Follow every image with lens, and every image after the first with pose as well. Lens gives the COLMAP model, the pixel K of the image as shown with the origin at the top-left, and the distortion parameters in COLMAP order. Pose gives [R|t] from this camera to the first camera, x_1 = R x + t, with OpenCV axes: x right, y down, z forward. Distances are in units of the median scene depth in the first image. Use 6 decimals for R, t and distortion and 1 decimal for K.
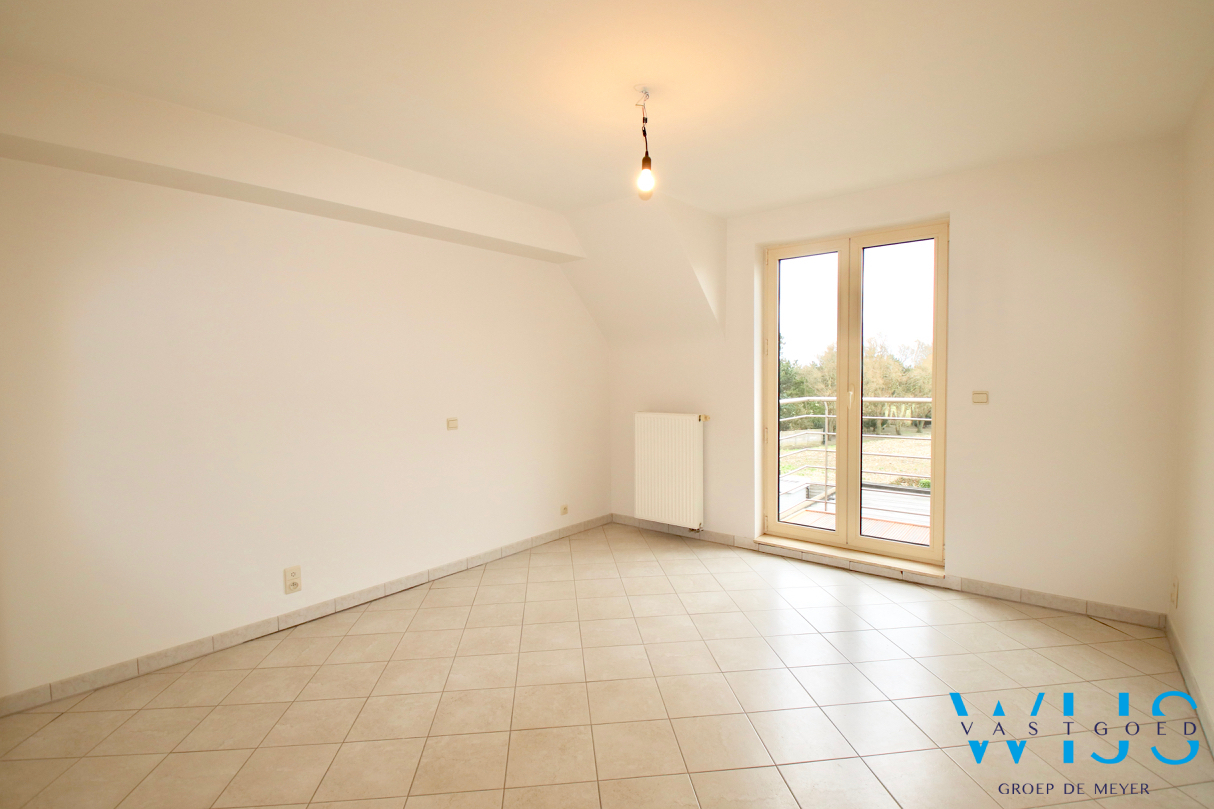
lens RADIAL K [[577.1, 0, 610.1], [0, 577.1, 399.6], [0, 0, 1]] dist [0.022843, -0.036145]
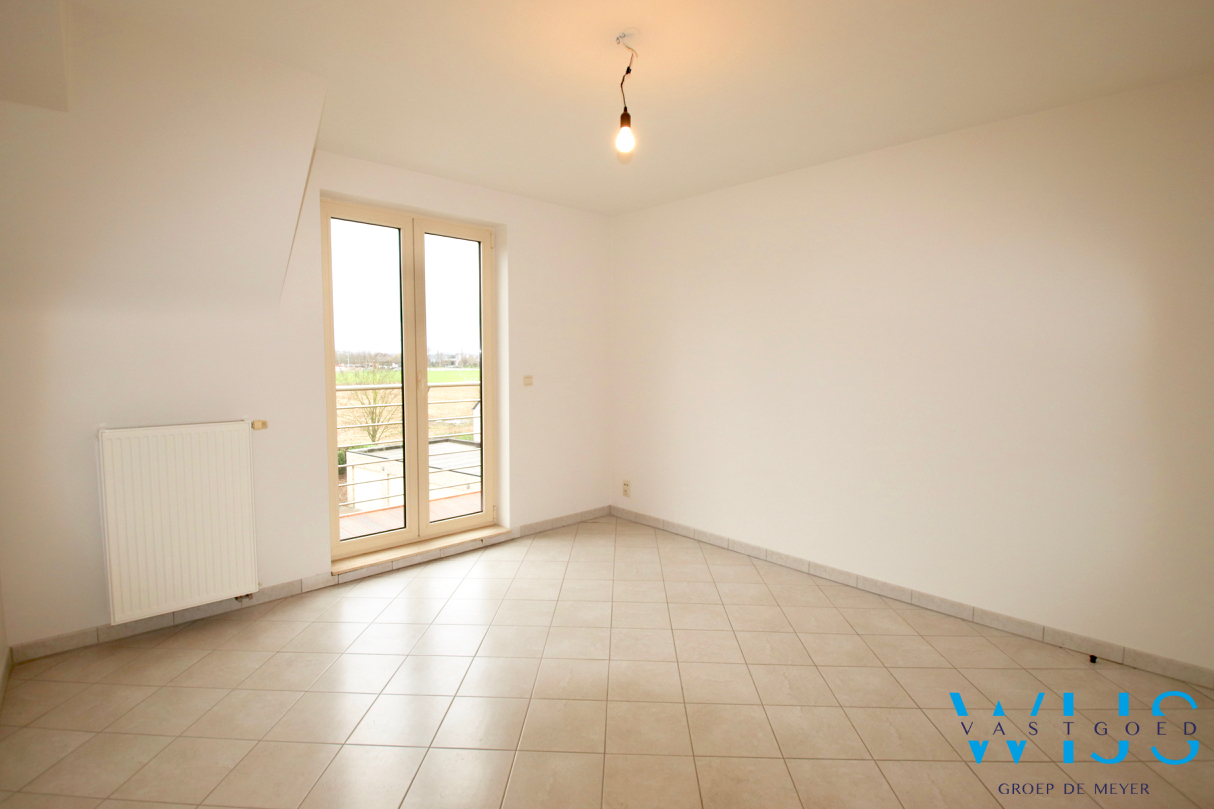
lens RADIAL K [[577.1, 0, 610.1], [0, 577.1, 399.6], [0, 0, 1]] dist [0.022843, -0.036145]
pose [[0.128982, -0.064151, 0.989570, -0.485601], [0.037082, 0.997519, 0.059833, -0.024948], [-0.990953, 0.028978, 0.131041, 0.541135]]
